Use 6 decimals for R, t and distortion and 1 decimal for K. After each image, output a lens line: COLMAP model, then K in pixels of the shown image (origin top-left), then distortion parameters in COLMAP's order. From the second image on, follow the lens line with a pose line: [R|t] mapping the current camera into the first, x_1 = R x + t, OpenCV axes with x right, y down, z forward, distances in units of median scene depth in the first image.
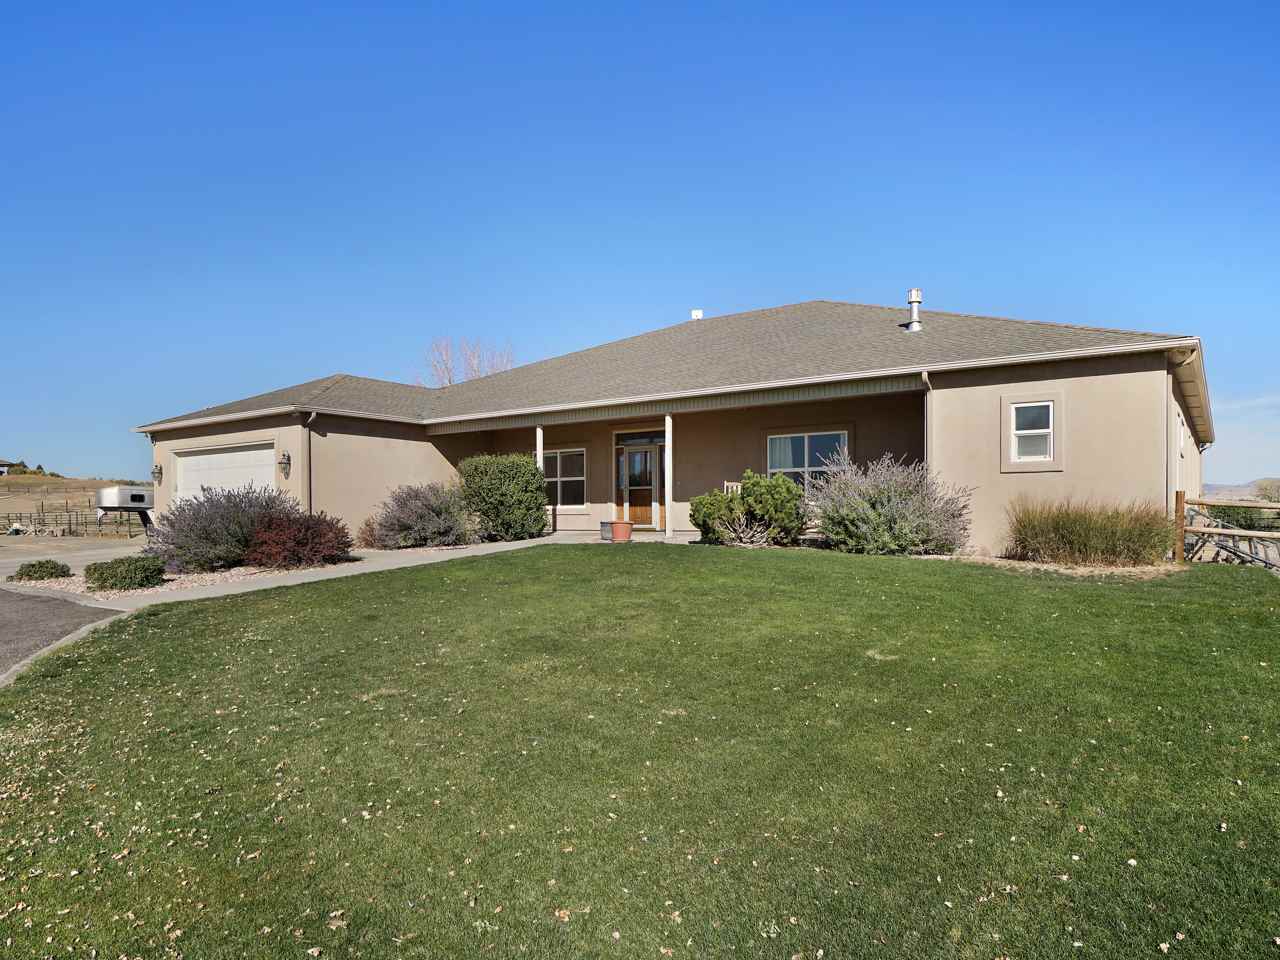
lens RADIAL K [[847.5, 0, 642.0], [0, 847.5, 518.8], [0, 0, 1]] dist [-0.005977, -0.003037]
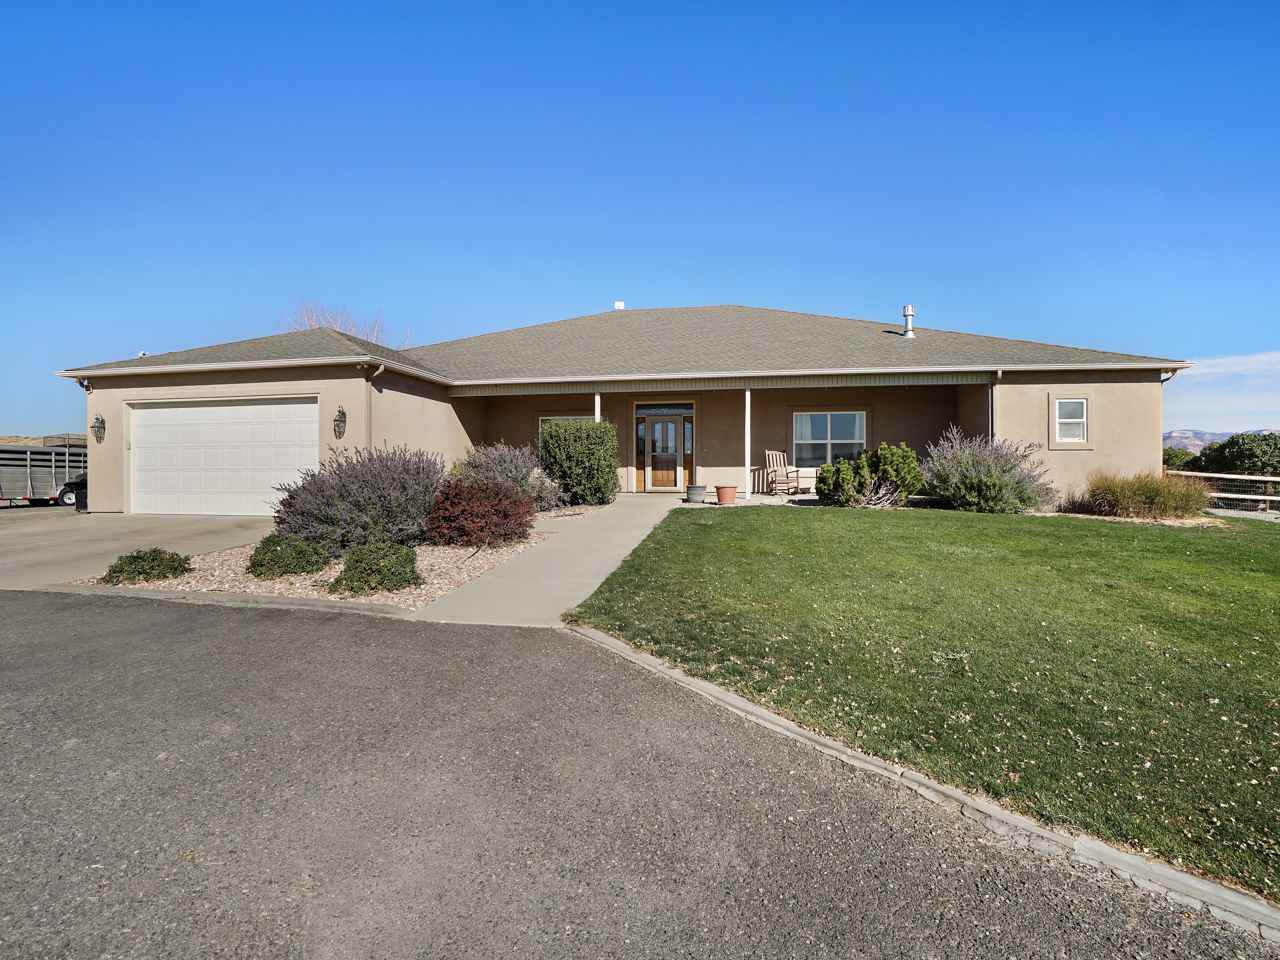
lens RADIAL K [[640.7, 0, 639.5], [0, 640.7, 471.0], [0, 0, 1]] dist [-0.063880, 0.000014]
pose [[0.903334, 0.003574, 0.428923, -0.428169], [-0.001710, 0.999987, -0.004730, -0.010811], [-0.428934, 0.003539, 0.903329, 0.278228]]
